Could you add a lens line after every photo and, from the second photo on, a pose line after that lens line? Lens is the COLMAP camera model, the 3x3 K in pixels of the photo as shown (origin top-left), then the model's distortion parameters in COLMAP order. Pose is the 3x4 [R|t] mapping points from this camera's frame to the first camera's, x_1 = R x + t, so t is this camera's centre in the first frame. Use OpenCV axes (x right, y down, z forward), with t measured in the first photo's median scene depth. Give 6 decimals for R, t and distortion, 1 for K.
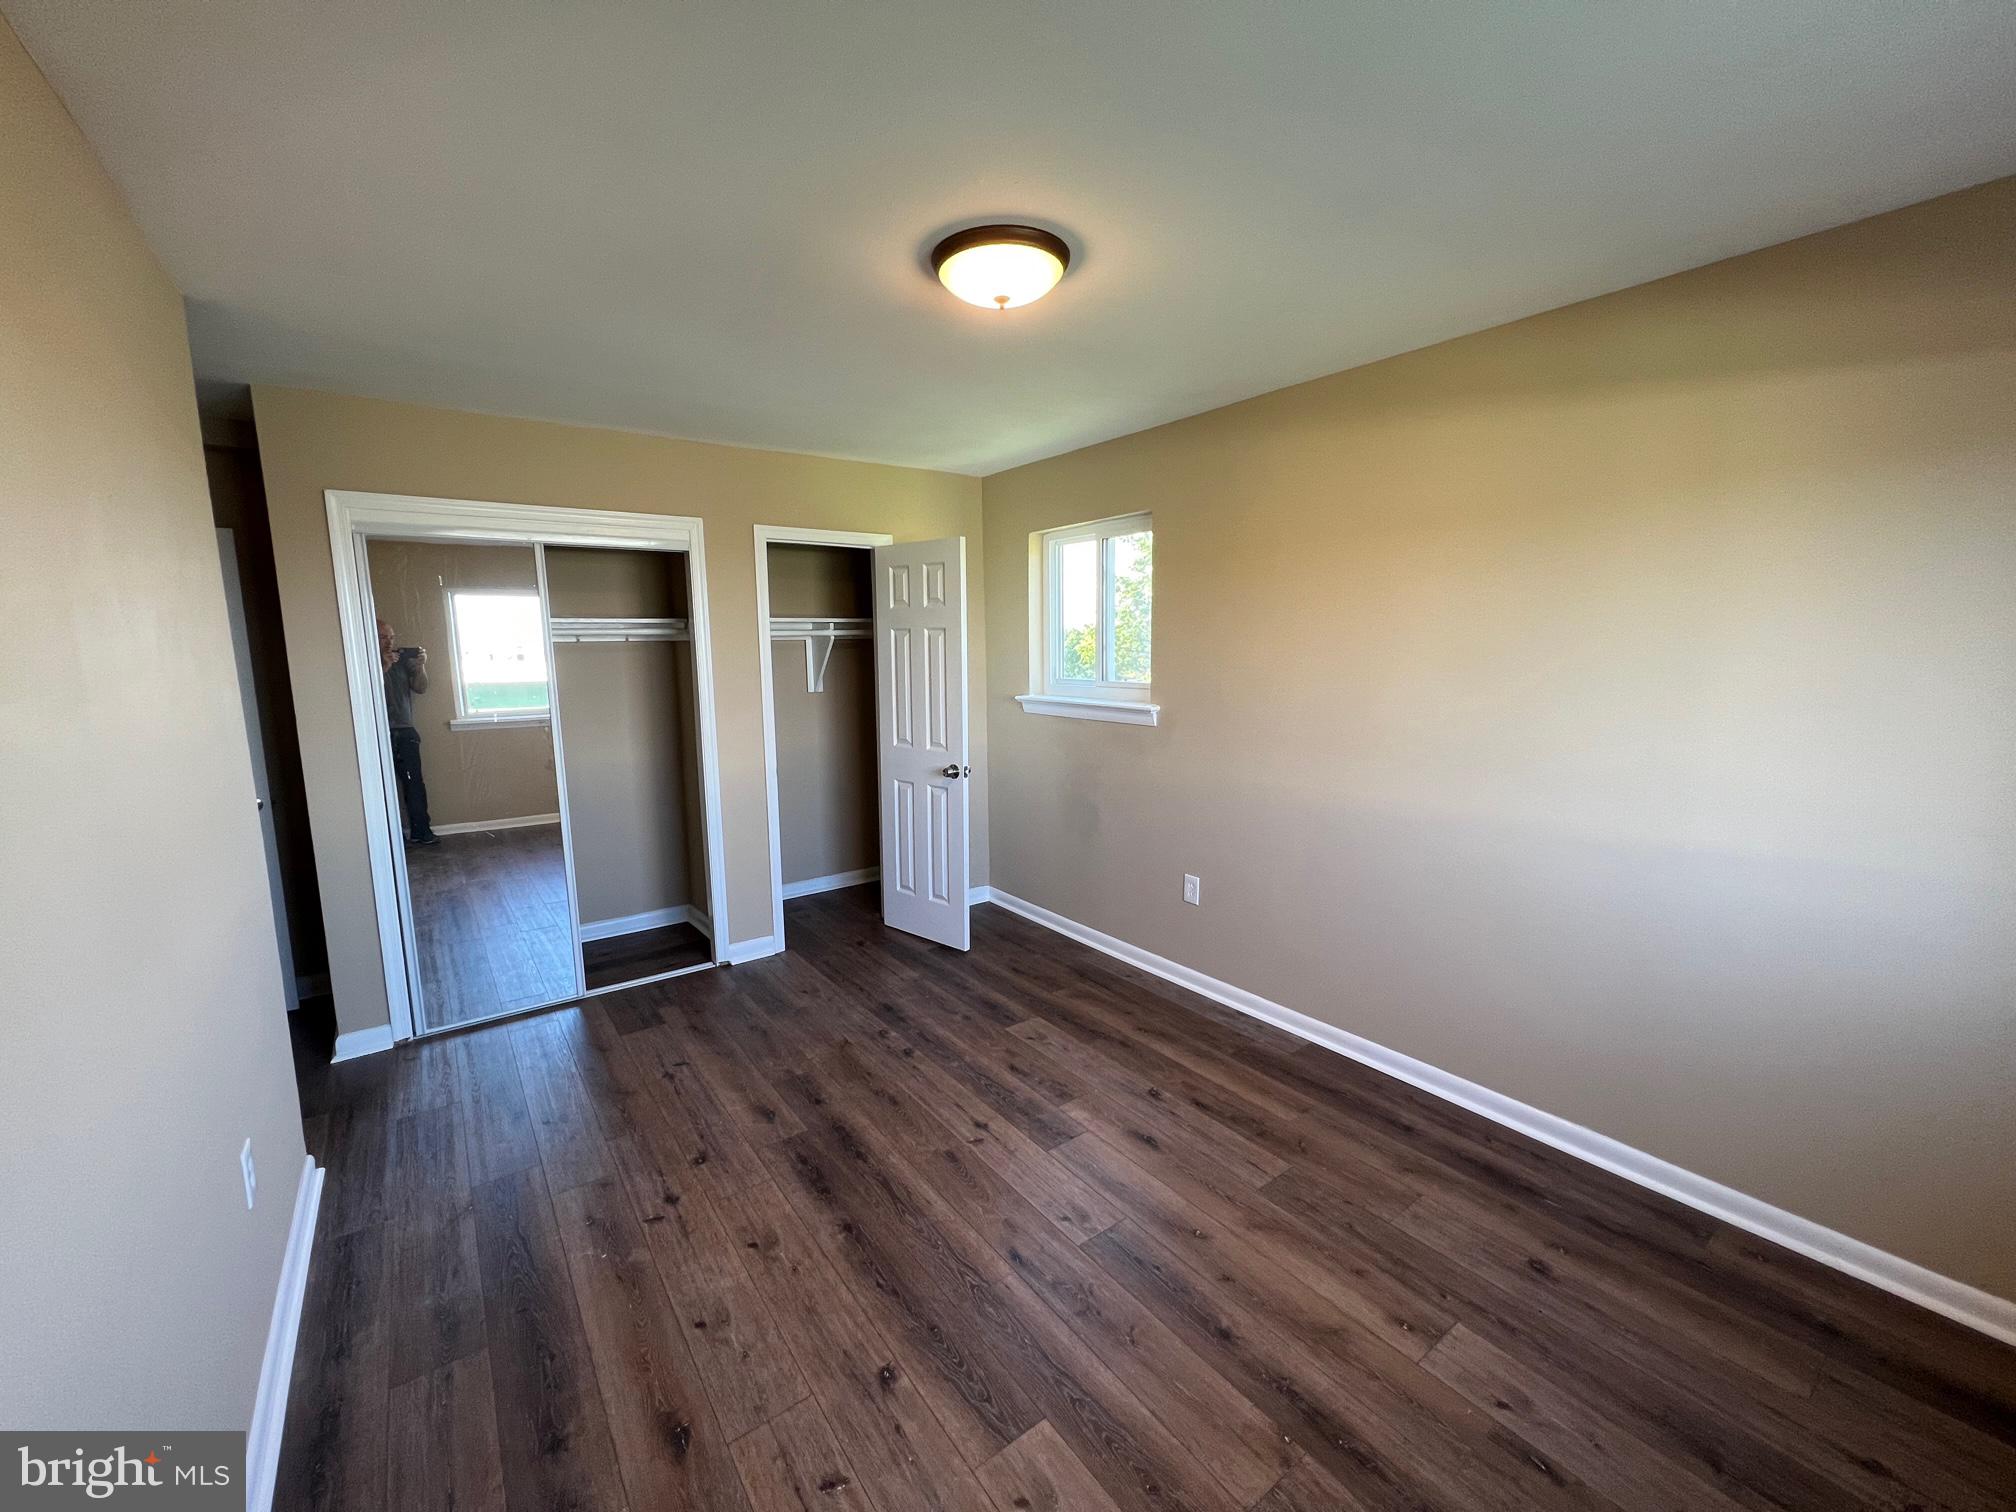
lens RADIAL K [[810.5, 0, 1002.5], [0, 810.5, 760.0], [0, 0, 1]] dist [-0.000125, 0.000039]
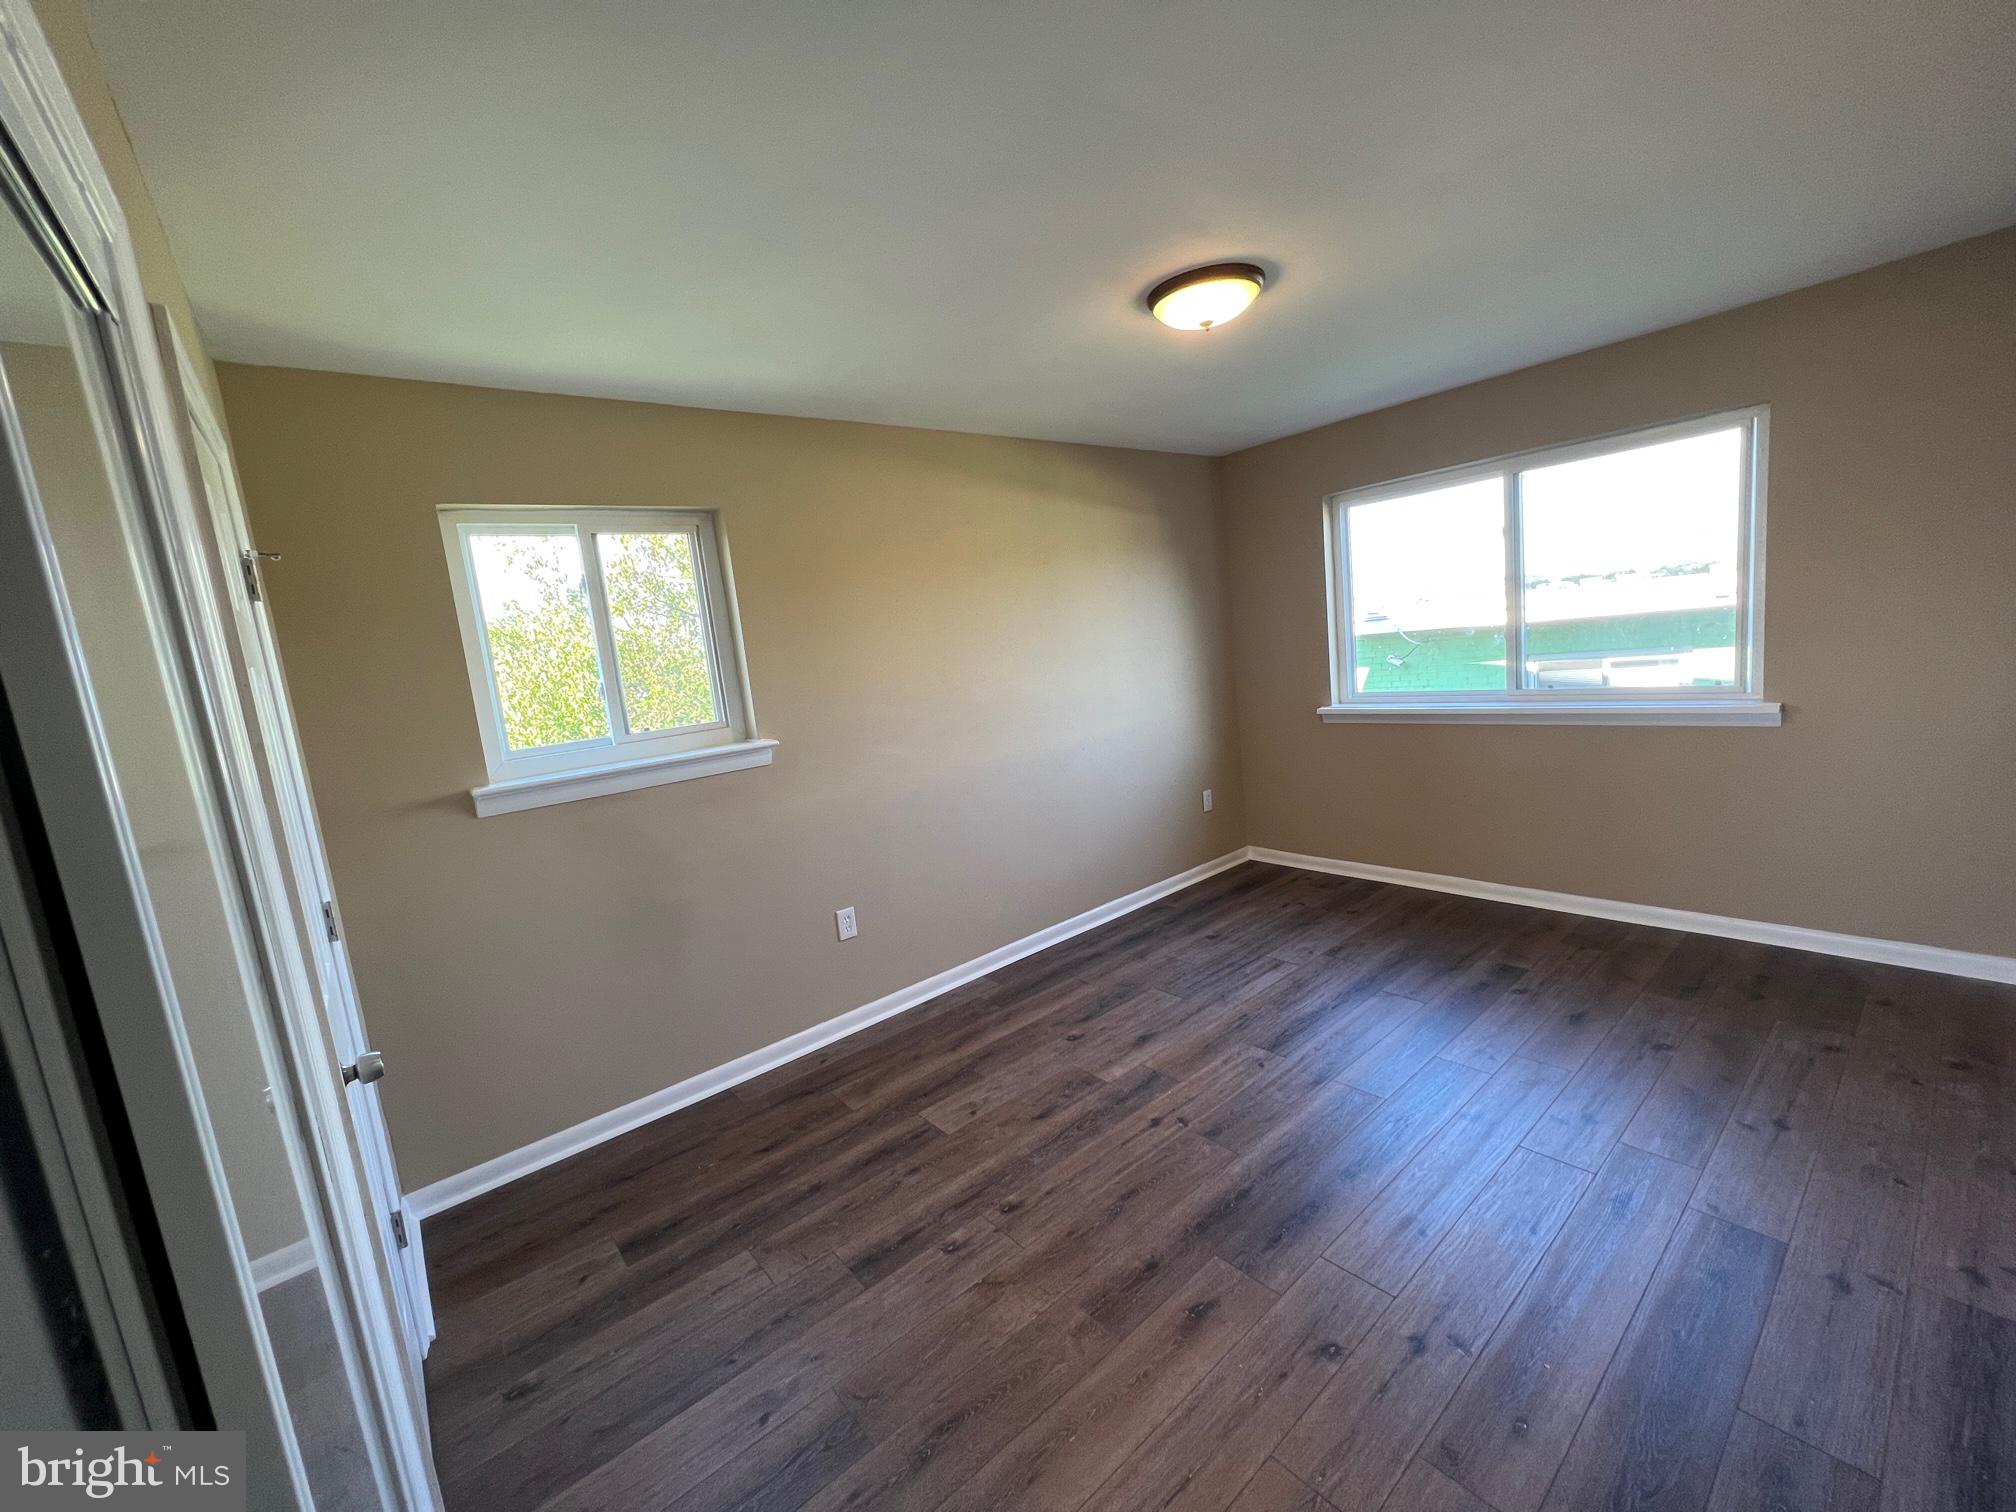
lens RADIAL K [[810.5, 0, 1002.5], [0, 810.5, 760.0], [0, 0, 1]] dist [-0.000125, 0.000039]
pose [[-0.060446, -0.125501, 0.990250, -0.851312], [0.251884, 0.958041, 0.136795, -0.129302], [-0.965868, 0.257697, -0.026298, 1.014373]]
